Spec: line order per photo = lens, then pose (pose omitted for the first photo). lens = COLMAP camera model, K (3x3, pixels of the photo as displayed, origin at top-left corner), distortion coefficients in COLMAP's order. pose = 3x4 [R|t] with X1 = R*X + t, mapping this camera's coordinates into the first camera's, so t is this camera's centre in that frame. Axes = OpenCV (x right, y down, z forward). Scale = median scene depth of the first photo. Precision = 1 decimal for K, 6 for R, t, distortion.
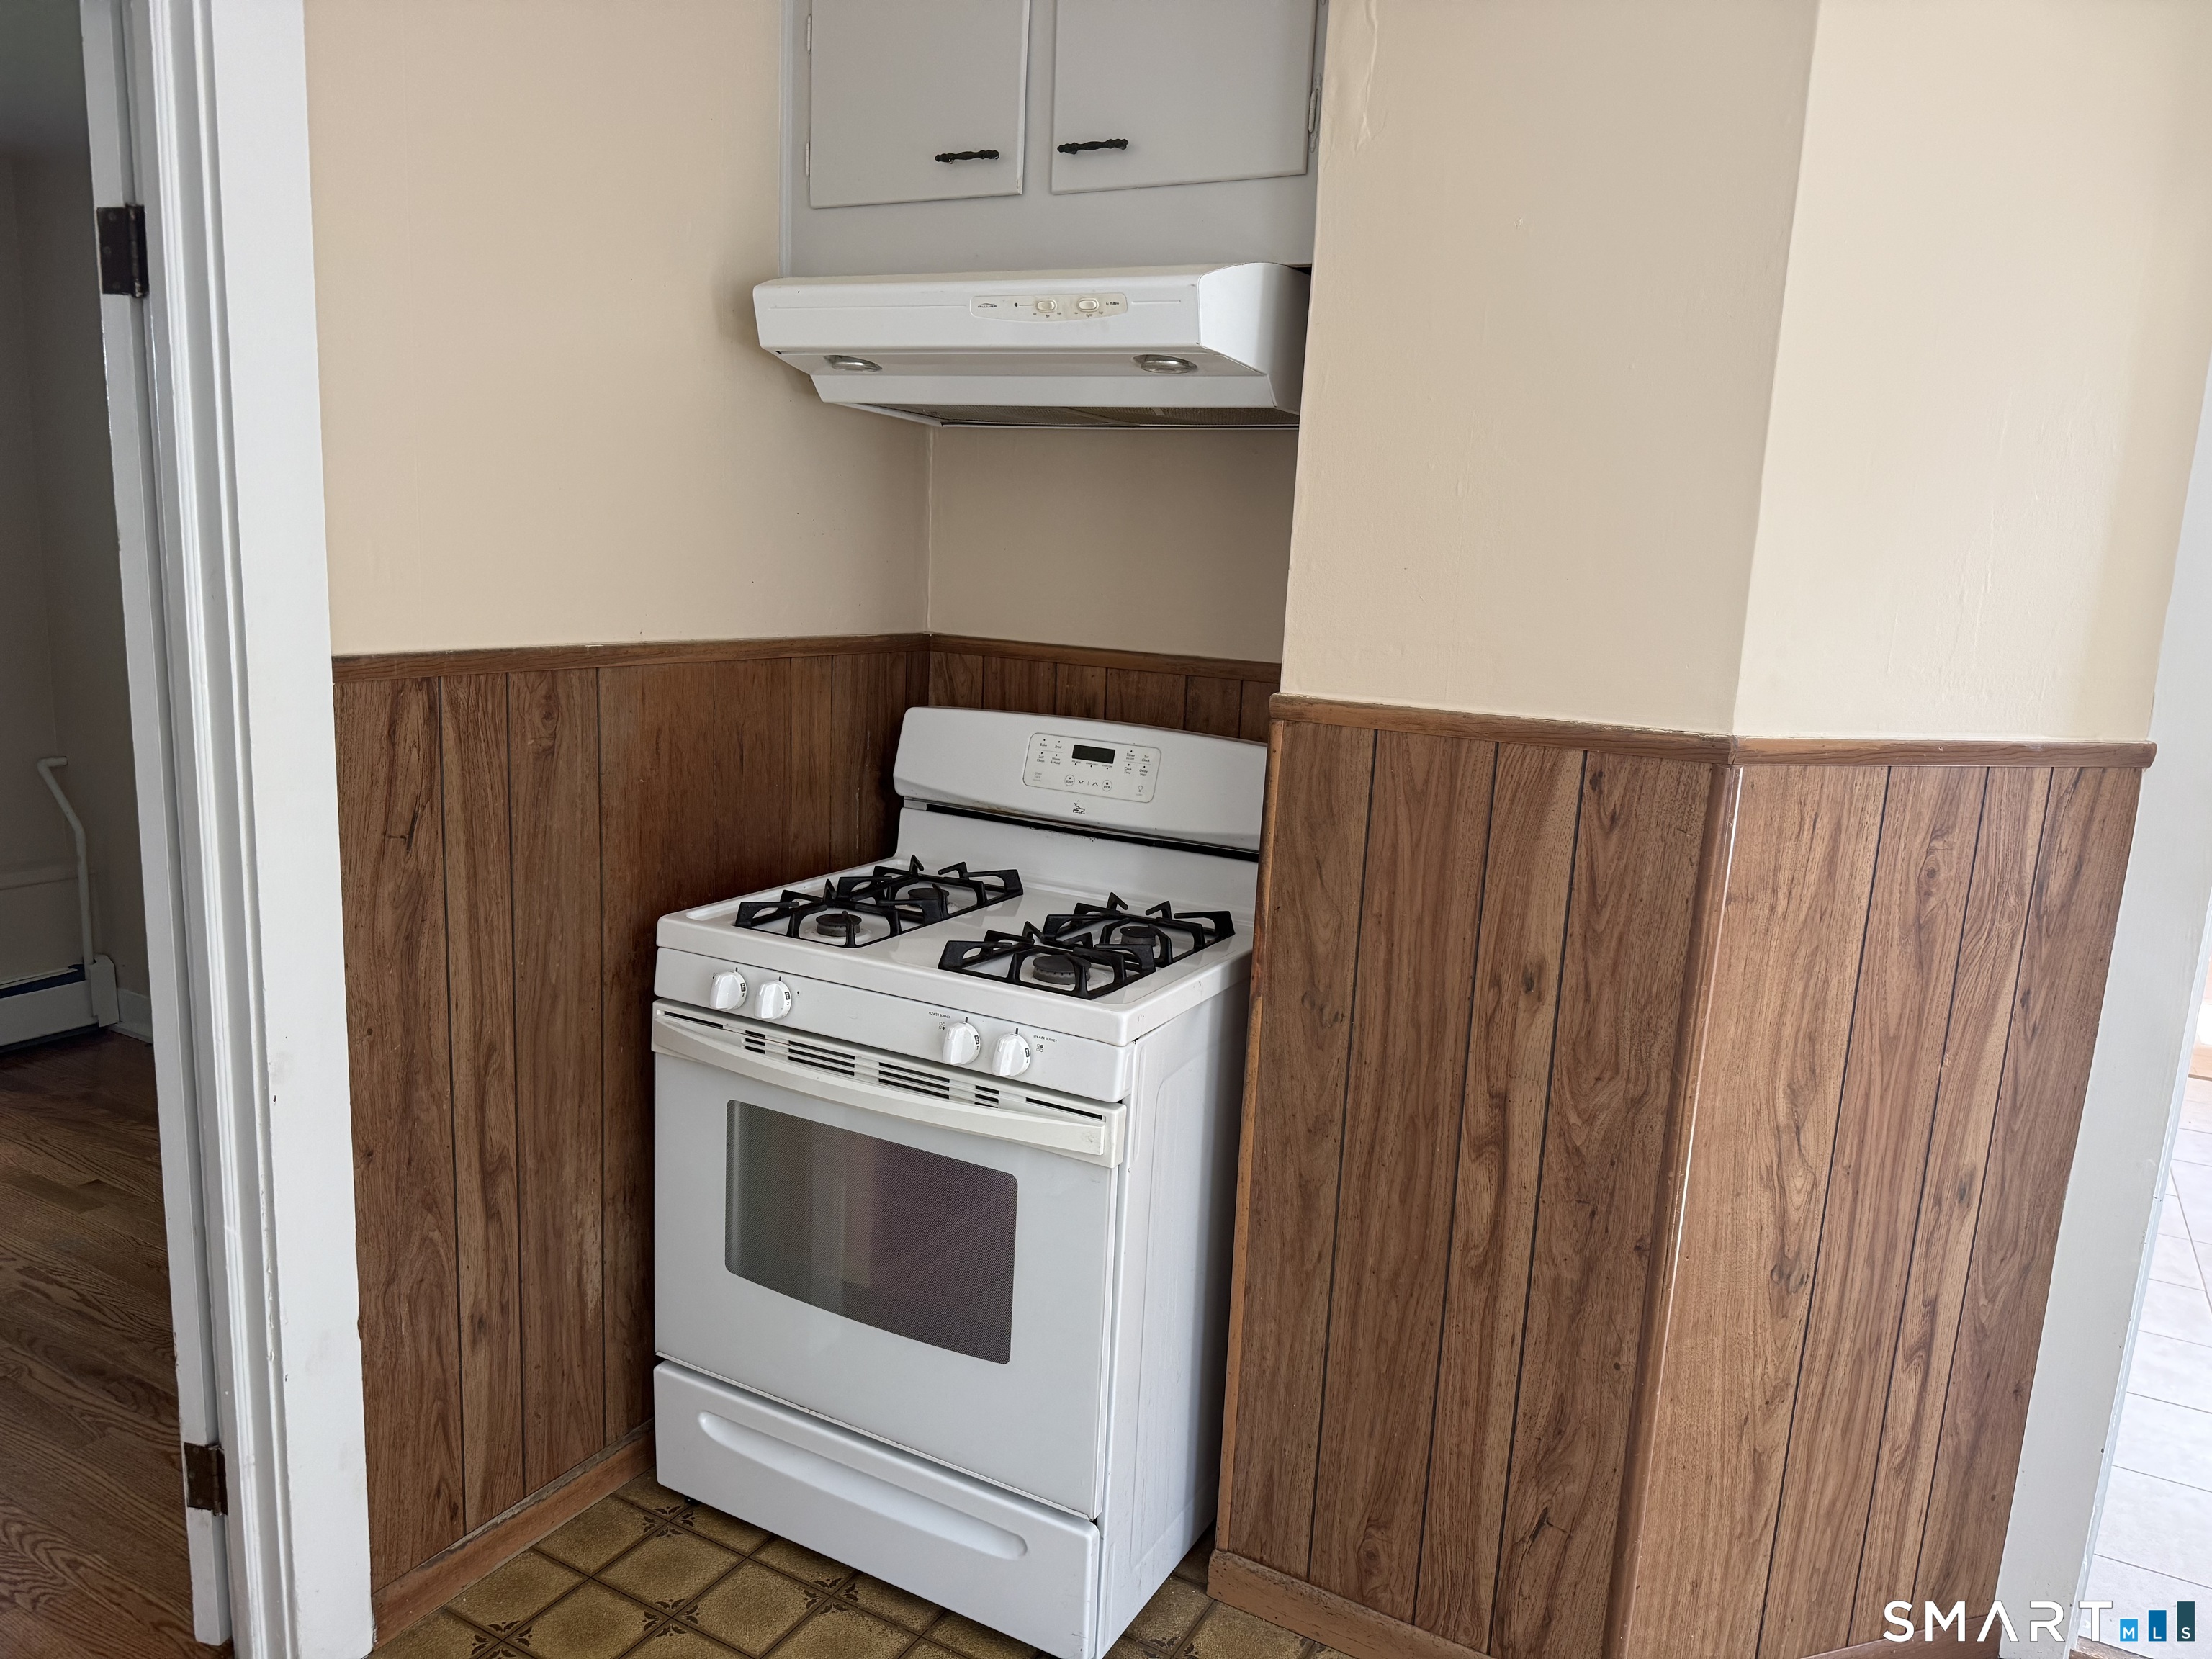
lens RADIAL K [[1576.9, 0, 1106.9], [0, 1576.9, 834.3], [0, 0, 1]] dist [-0.038616, -0.001811]
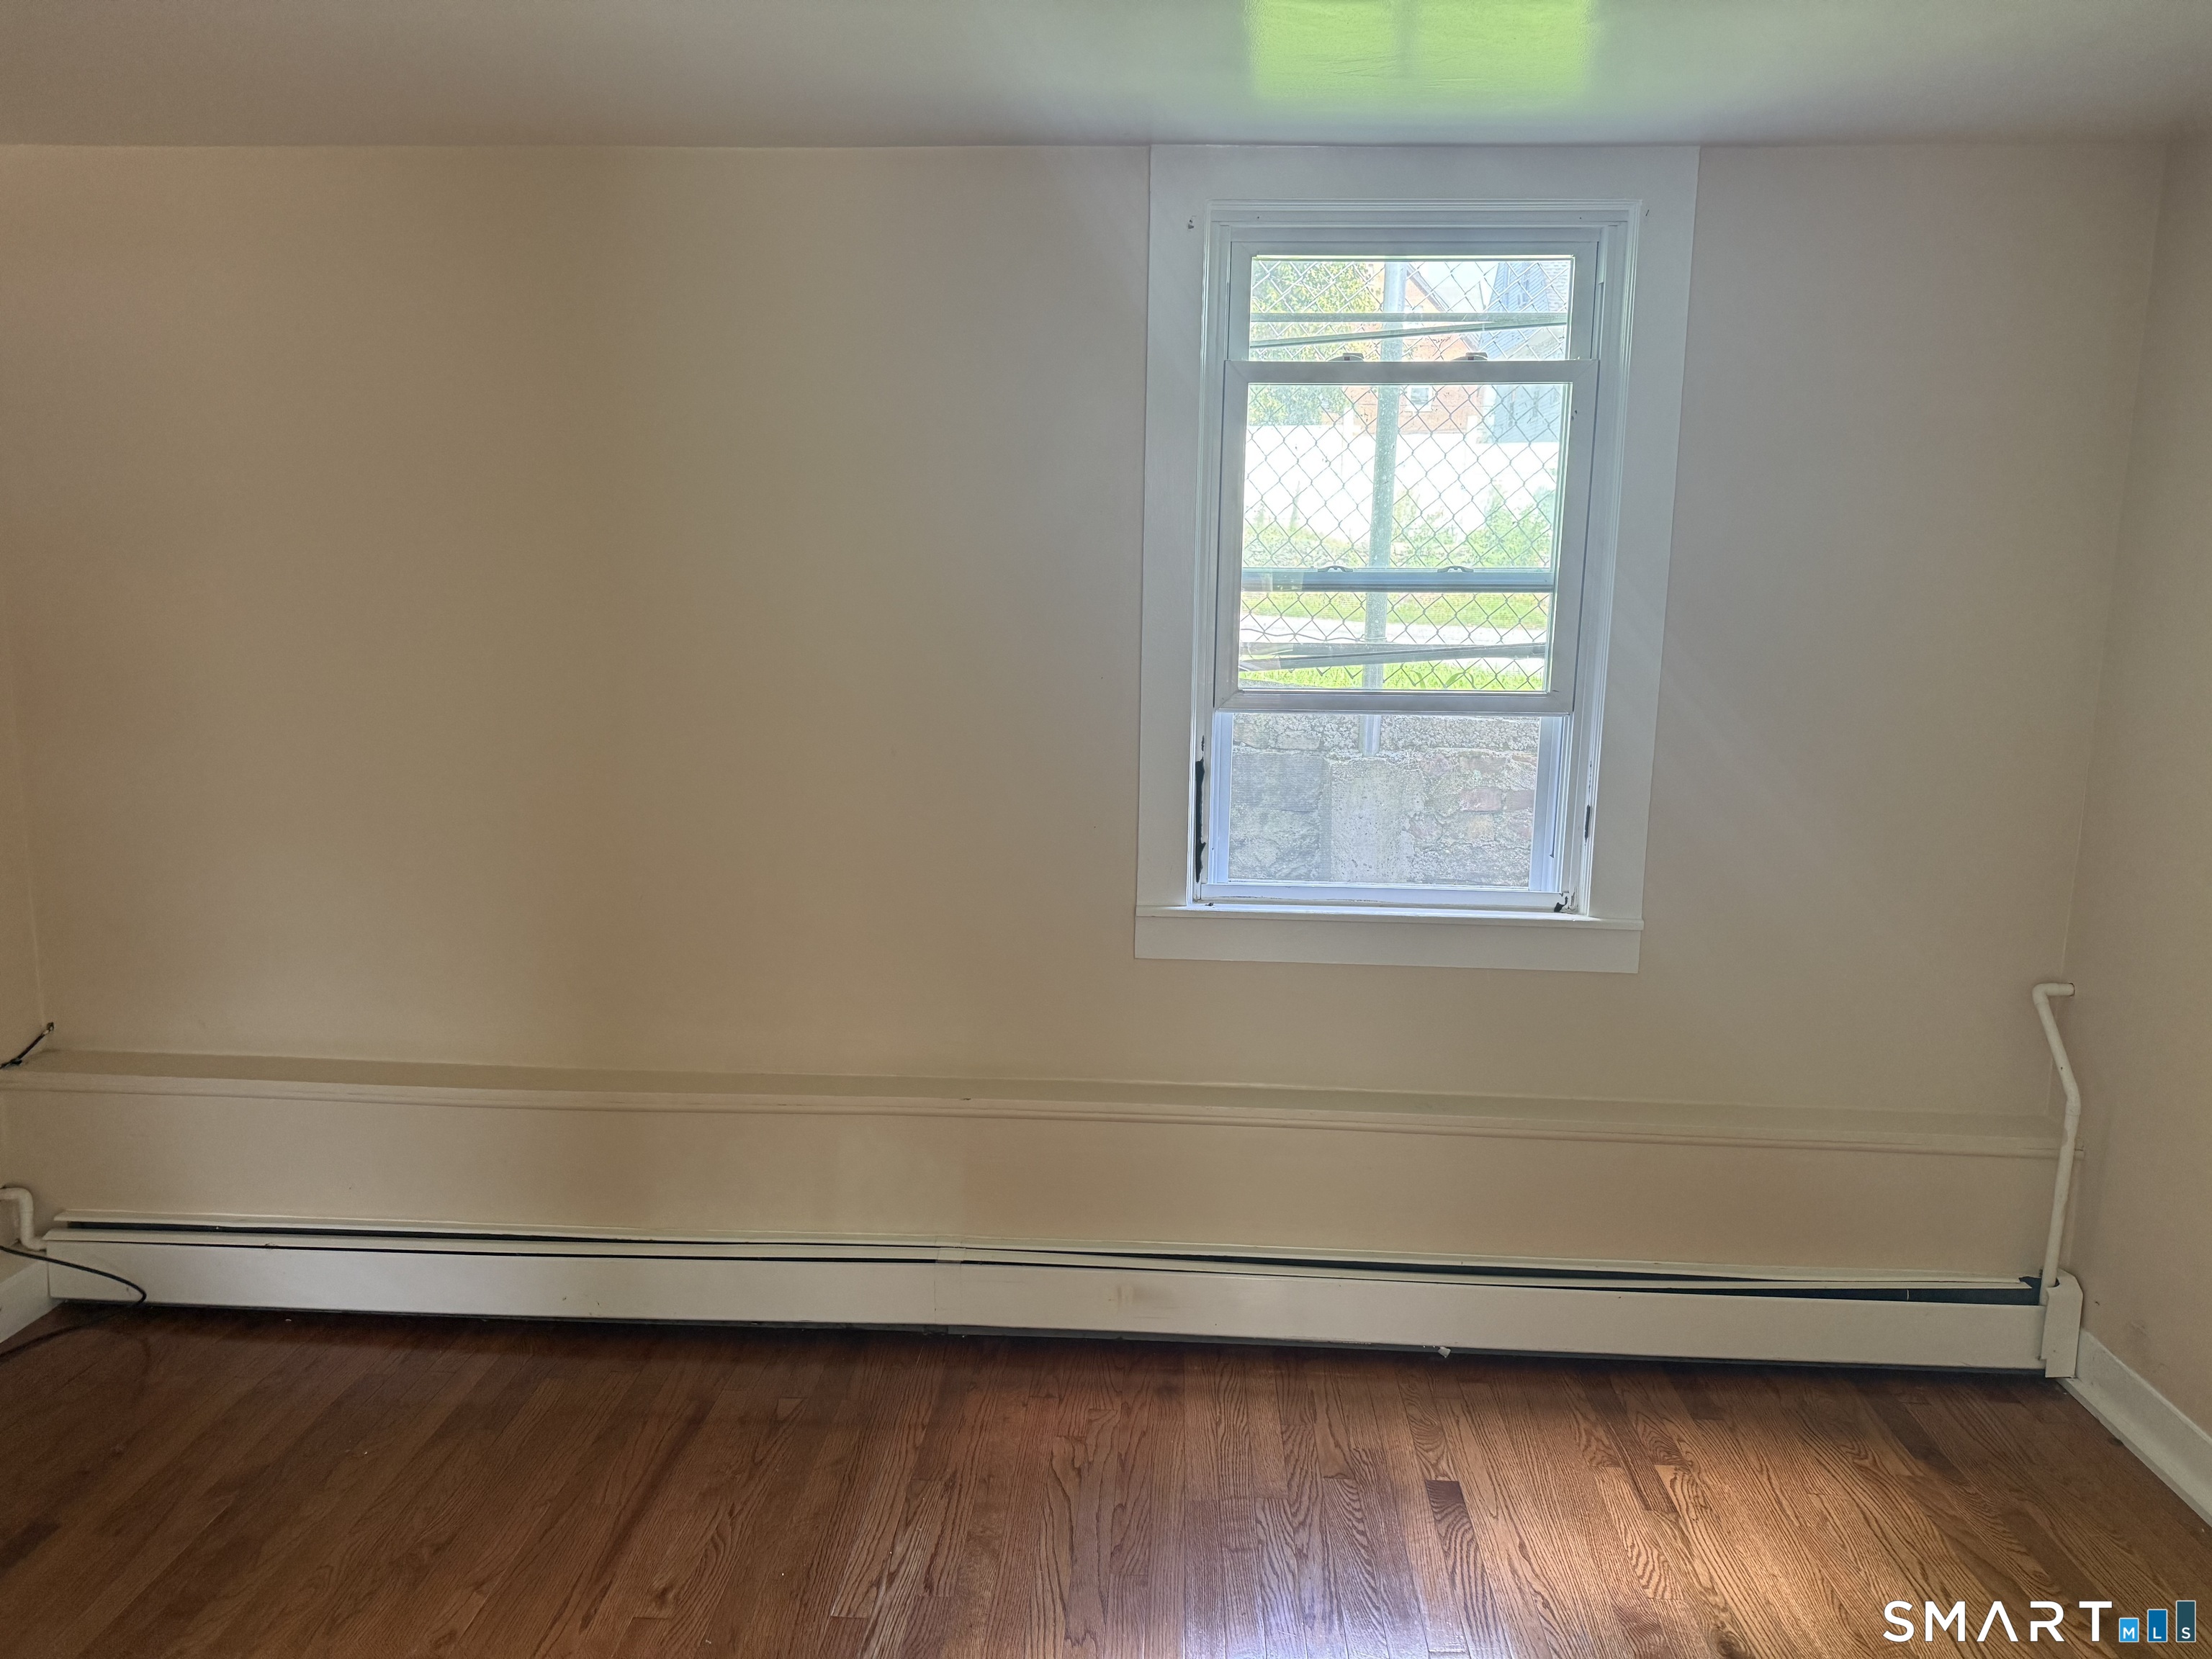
lens RADIAL K [[1576.9, 0, 1104.9], [0, 1576.9, 833.5], [0, 0, 1]] dist [-0.038616, -0.001811]
pose [[0.436809, 0.109776, -0.892831, -0.240172], [-0.168575, 0.984932, 0.038627, -0.072027], [0.883618, 0.133636, 0.448733, 0.280768]]
